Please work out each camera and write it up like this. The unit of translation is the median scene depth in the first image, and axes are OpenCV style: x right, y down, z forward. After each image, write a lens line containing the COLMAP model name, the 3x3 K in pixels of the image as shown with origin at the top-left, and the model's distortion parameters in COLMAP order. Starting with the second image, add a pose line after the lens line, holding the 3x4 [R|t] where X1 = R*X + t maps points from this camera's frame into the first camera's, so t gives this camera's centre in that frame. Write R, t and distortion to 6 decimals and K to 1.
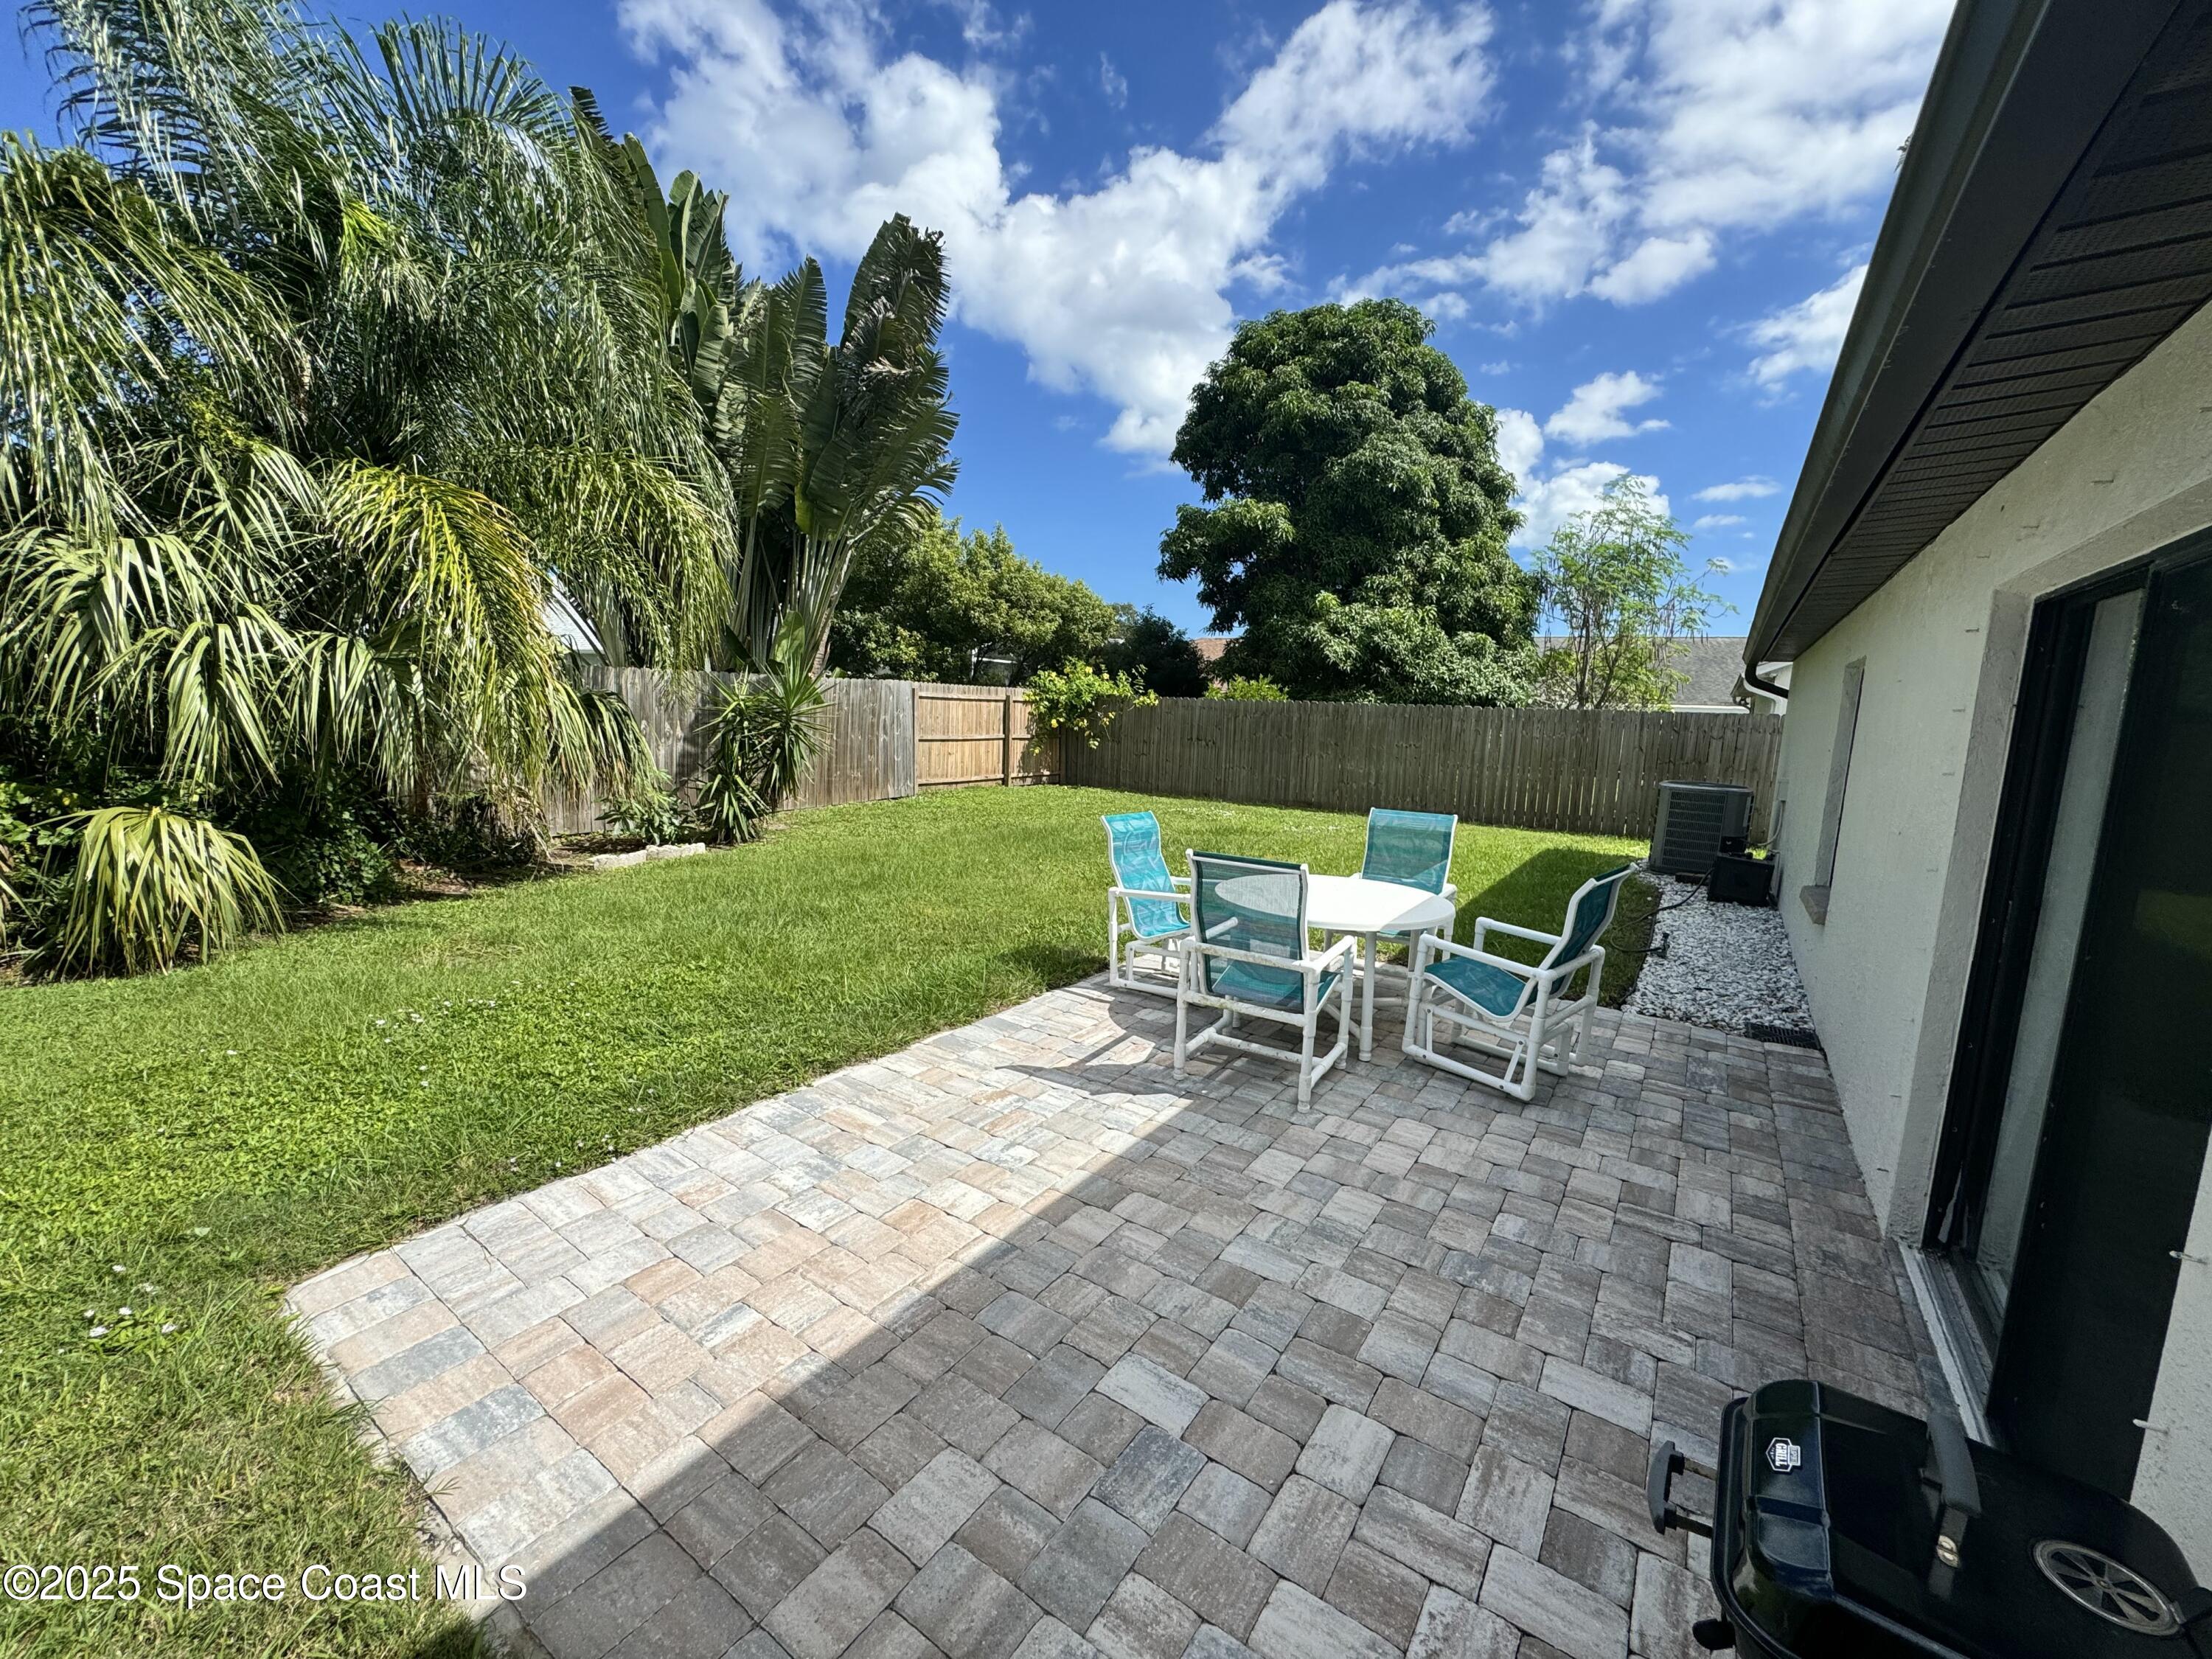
lens RADIAL K [[876.9, 0, 1107.9], [0, 876.9, 830.4], [0, 0, 1]] dist [-0.005627, 0.000672]
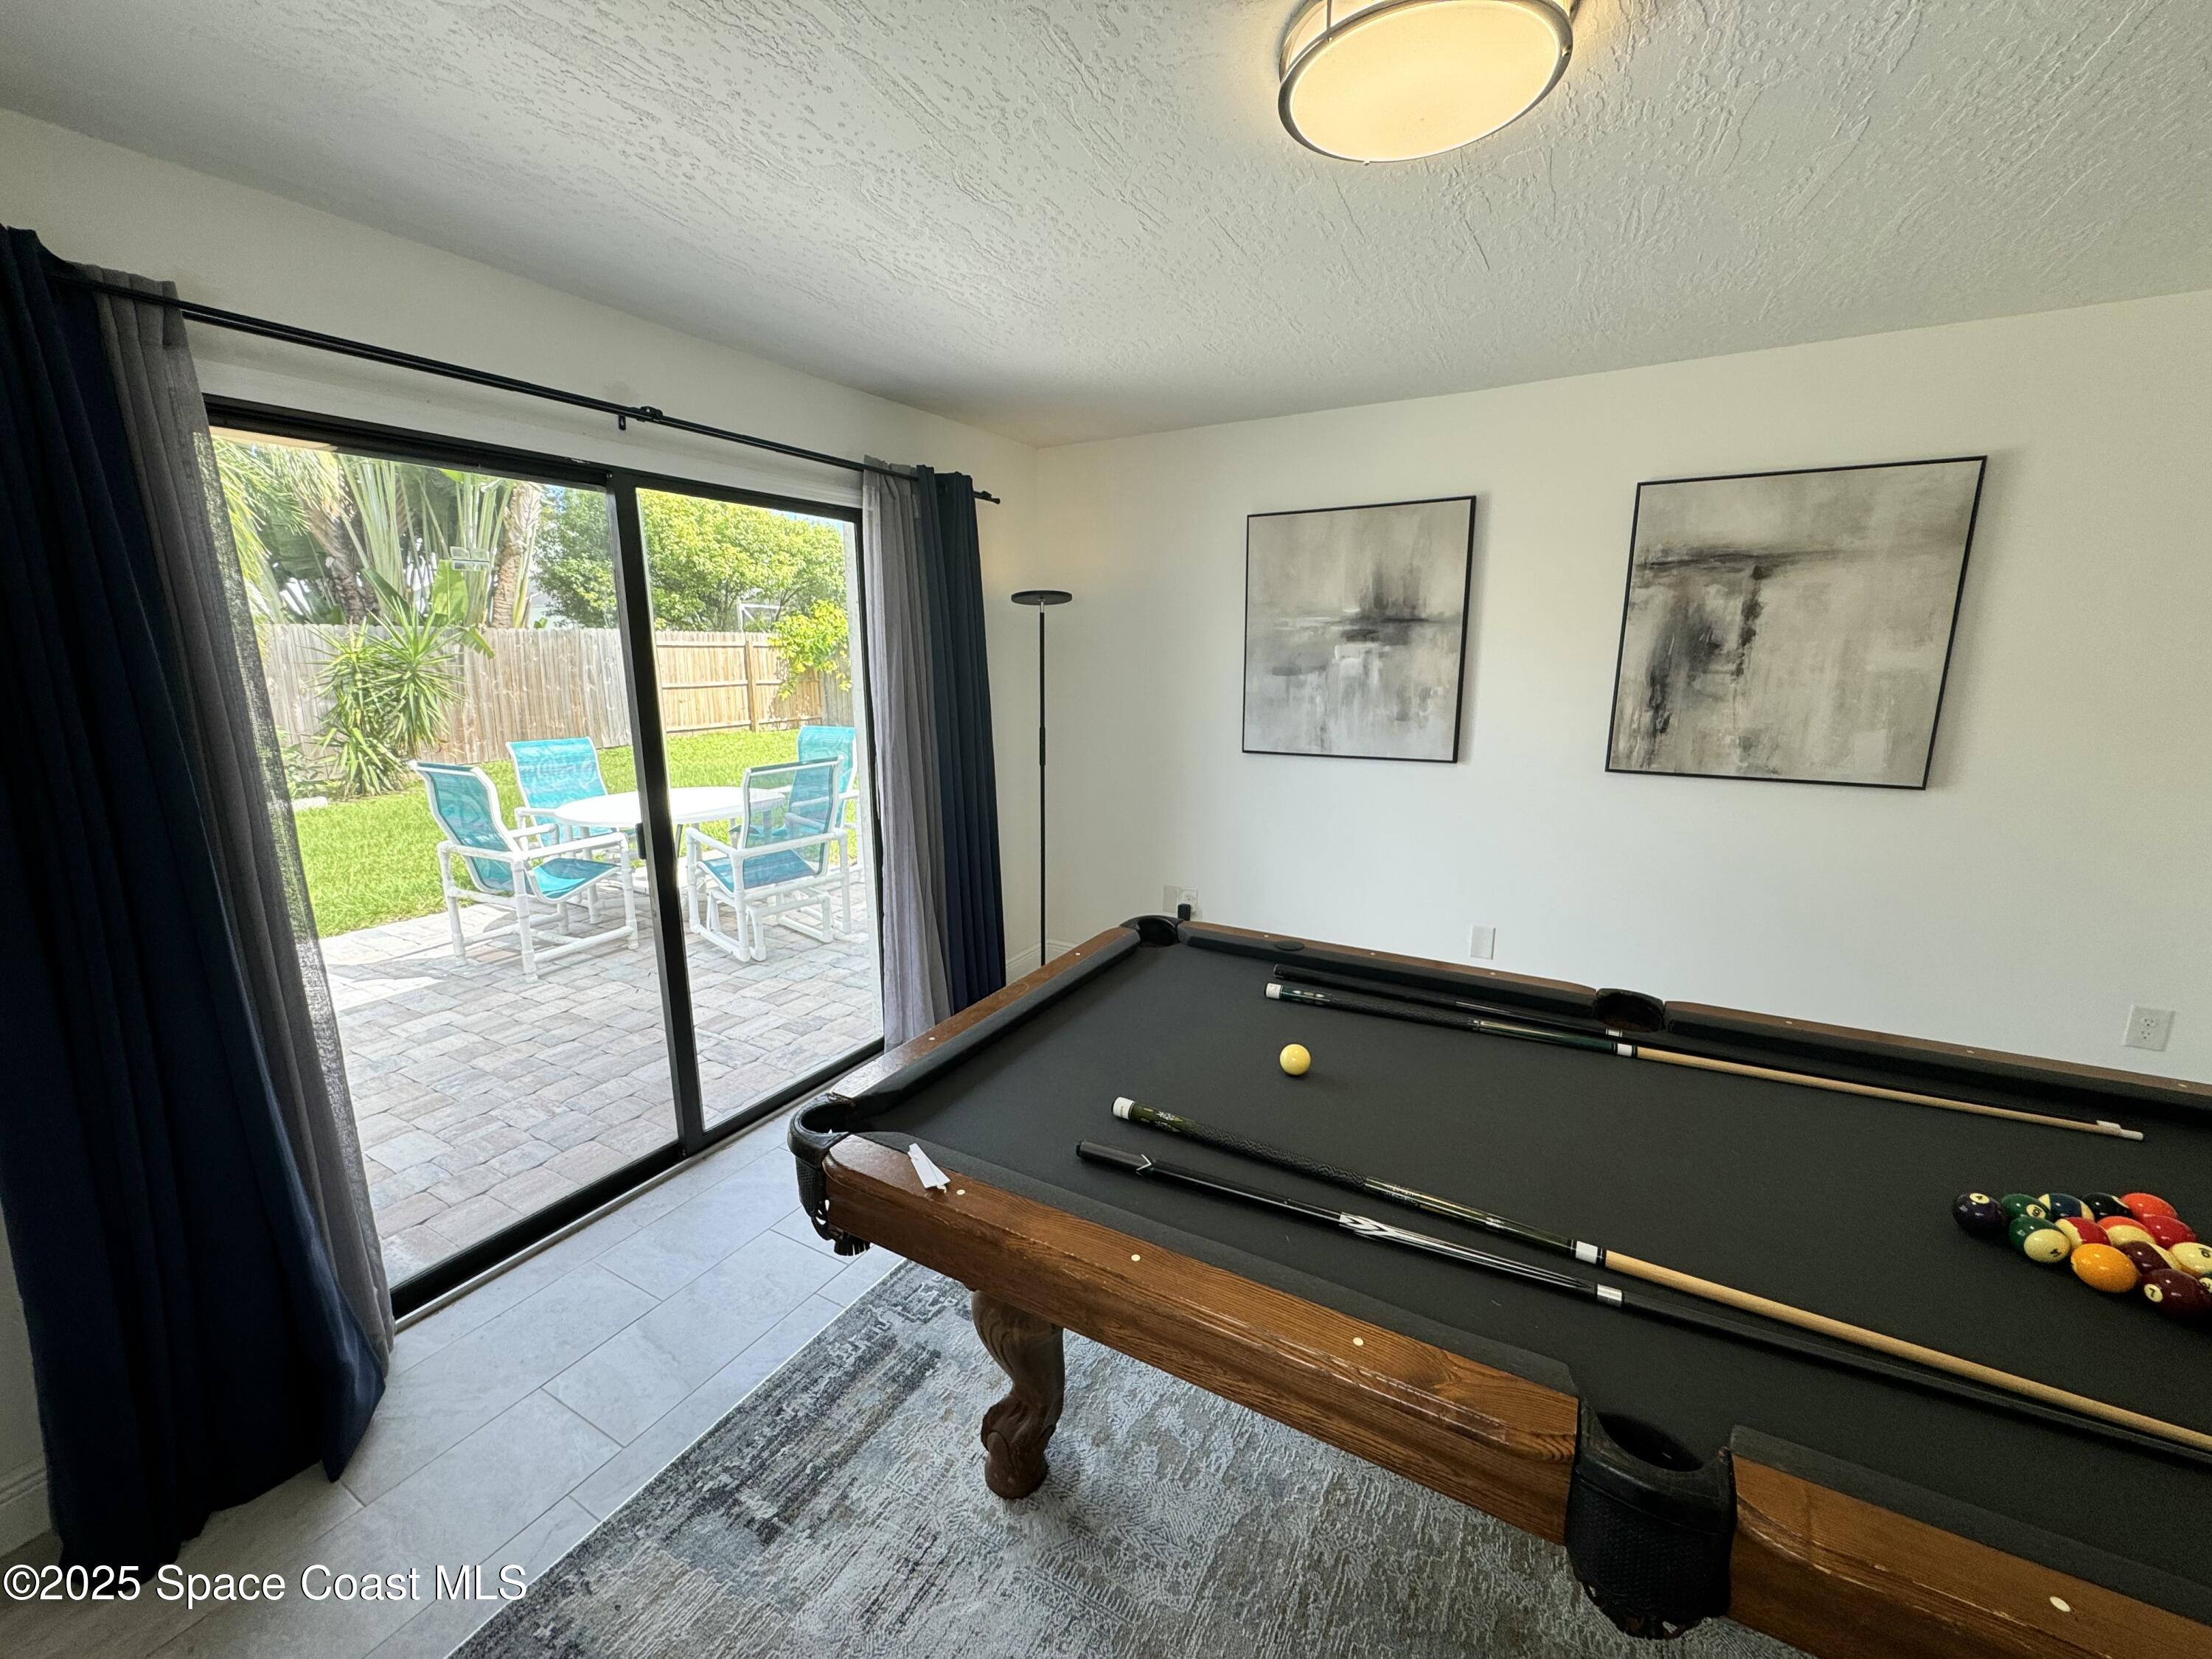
lens RADIAL K [[876.9, 0, 1109.0], [0, 876.9, 830.8], [0, 0, 1]] dist [-0.005627, 0.000672]
pose [[0.994871, -0.053693, 0.085726, 0.487421], [0.048261, 0.996768, 0.064225, 0.044501], [-0.088898, -0.059758, 0.994247, -0.116087]]
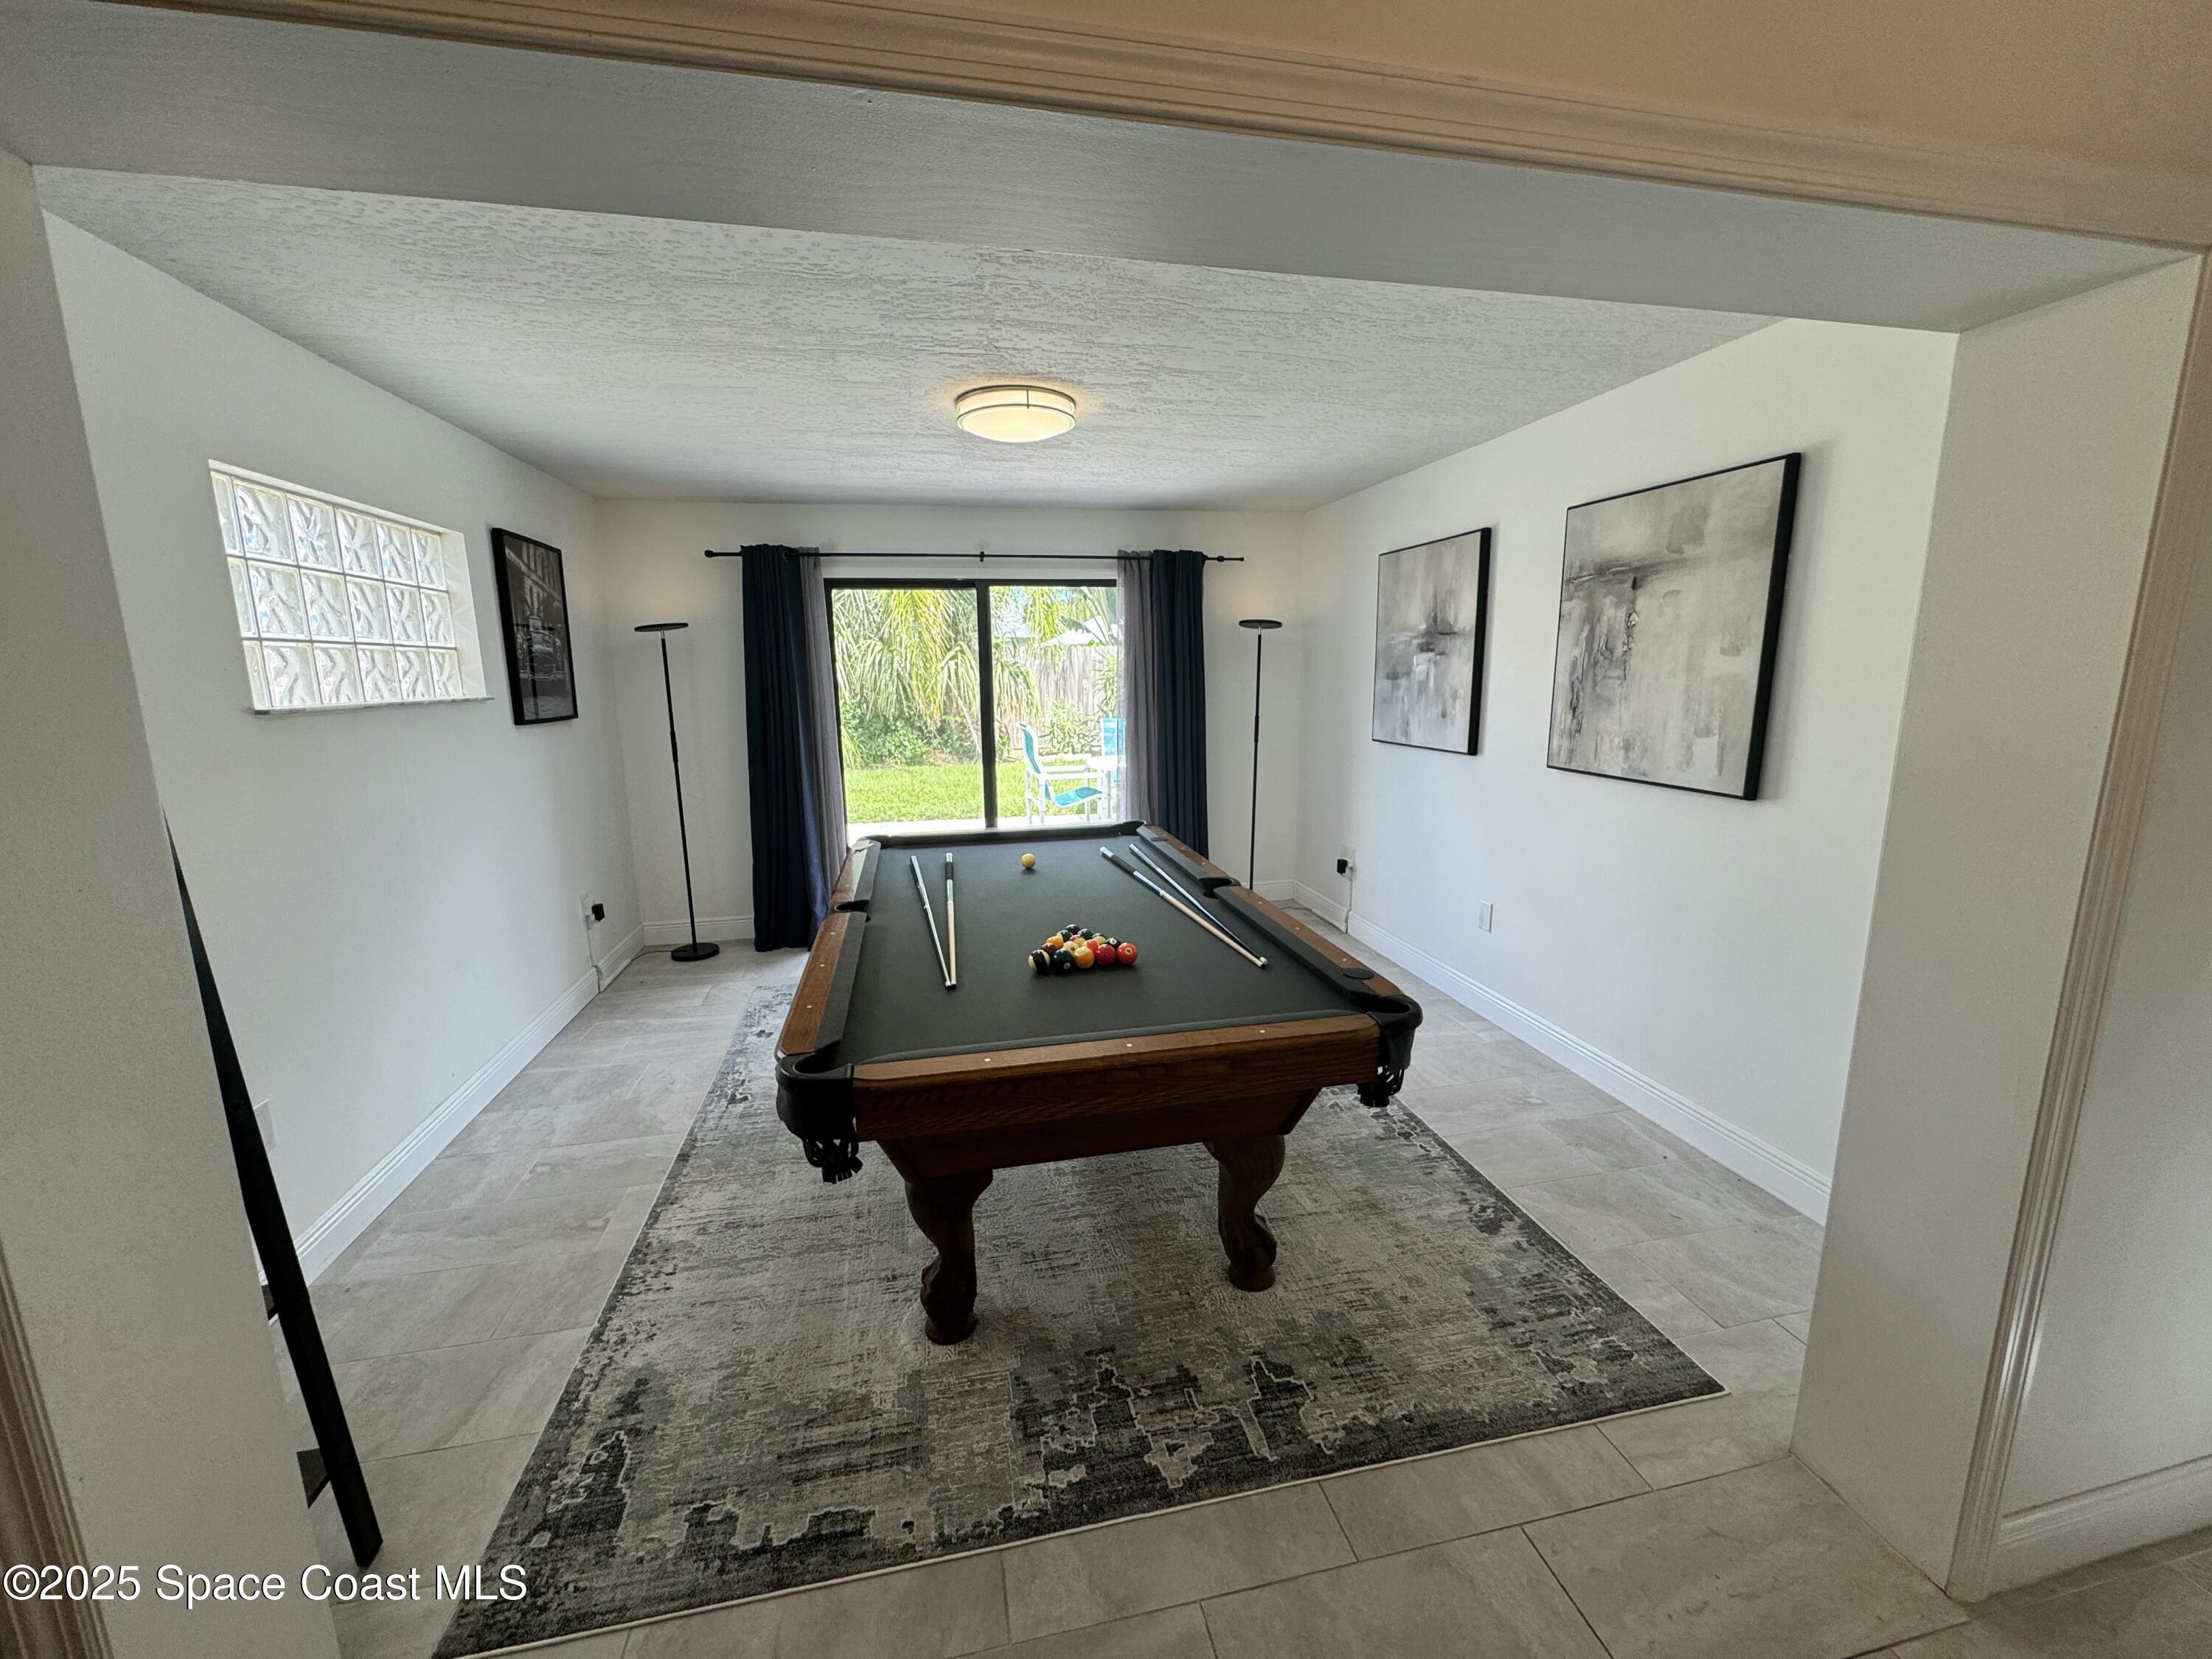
lens RADIAL K [[876.9, 0, 1106.7], [0, 876.9, 823.9], [0, 0, 1]] dist [-0.005627, 0.000672]
pose [[0.728662, 0.083523, -0.679762, 3.362993], [-0.064650, 0.996492, 0.053139, 0.249830], [0.681816, 0.005226, 0.731505, -0.778816]]
